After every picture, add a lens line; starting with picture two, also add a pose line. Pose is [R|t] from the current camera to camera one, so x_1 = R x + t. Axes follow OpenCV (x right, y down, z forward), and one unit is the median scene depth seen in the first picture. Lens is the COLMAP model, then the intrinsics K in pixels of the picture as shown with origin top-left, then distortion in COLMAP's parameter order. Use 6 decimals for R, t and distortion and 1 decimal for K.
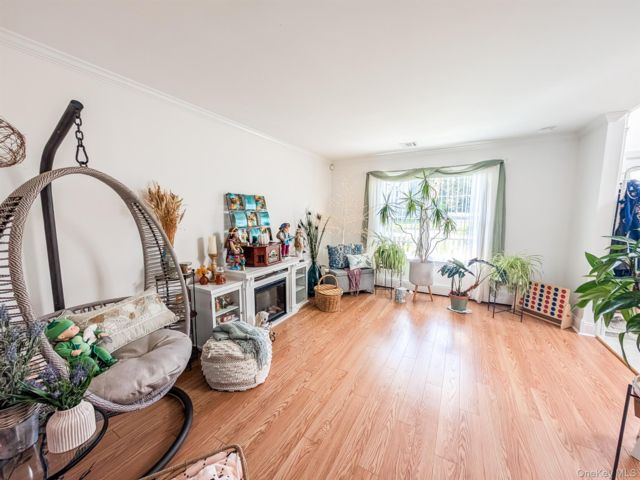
lens RADIAL K [[244.4, 0, 322.2], [0, 244.4, 239.0], [0, 0, 1]] dist [0.000789, 0.000122]
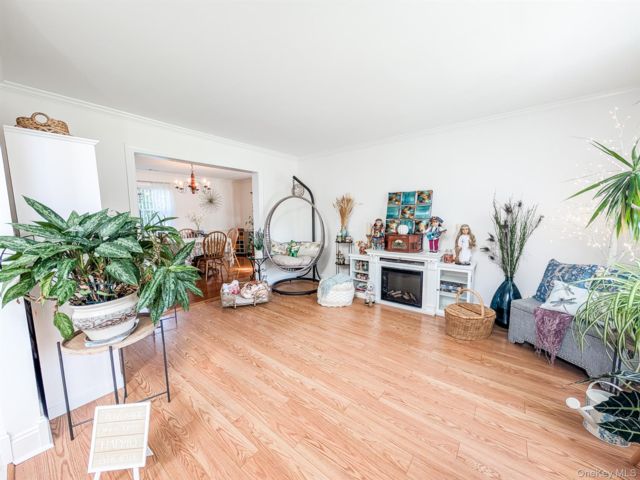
lens RADIAL K [[243.1, 0, 320.0], [0, 243.1, 240.0], [0, 0, 1]] dist [0.002423, 0.000208]
pose [[-0.156465, 0.099834, -0.982625, 1.482466], [-0.093255, 0.988941, 0.115325, -0.073656], [0.983271, 0.109679, -0.145424, 1.244145]]
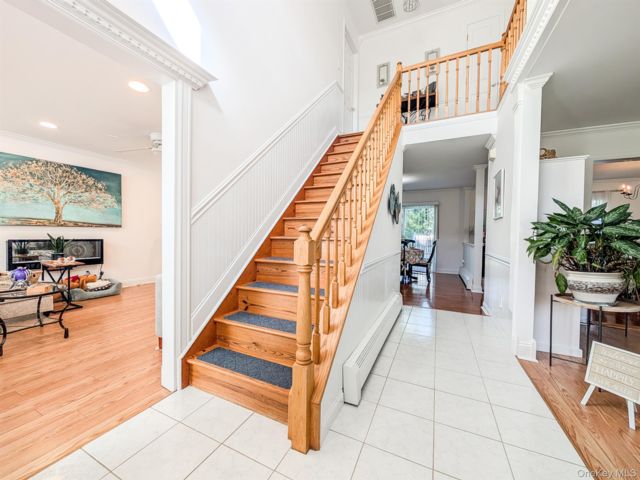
lens RADIAL K [[247.1, 0, 320.0], [0, 247.1, 240.0], [0, 0, 1]] dist [0.001782, 0.000089]
pose [[-0.997142, -0.012656, -0.074477, 2.025177], [-0.021992, 0.991799, 0.125902, 0.020863], [0.072273, 0.127181, -0.989243, 1.392239]]
